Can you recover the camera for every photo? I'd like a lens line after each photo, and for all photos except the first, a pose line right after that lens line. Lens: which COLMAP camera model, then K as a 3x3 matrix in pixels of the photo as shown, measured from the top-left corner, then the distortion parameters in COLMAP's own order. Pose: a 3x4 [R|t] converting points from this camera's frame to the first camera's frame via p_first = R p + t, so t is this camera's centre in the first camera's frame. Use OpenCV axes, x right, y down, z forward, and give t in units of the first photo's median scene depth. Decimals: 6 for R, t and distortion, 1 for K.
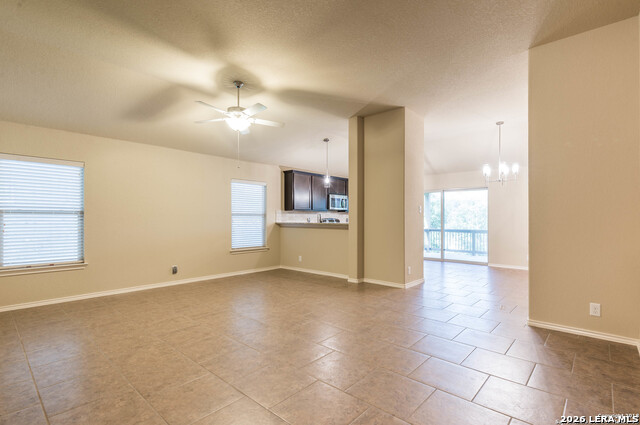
lens RADIAL K [[303.5, 0, 330.6], [0, 303.5, 214.2], [0, 0, 1]] dist [0.019506, 0.000024]
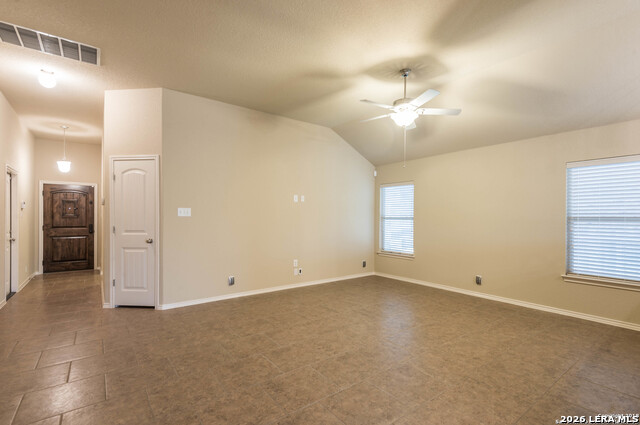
lens RADIAL K [[298.4, 0, 332.7], [0, 298.4, 217.5], [0, 0, 1]] dist [0.034353, -0.017826]
pose [[-0.180630, -0.001673, -0.983550, 0.463899], [0.012723, 0.999911, -0.004037, -0.006532], [0.983469, -0.013243, -0.180592, 0.748758]]
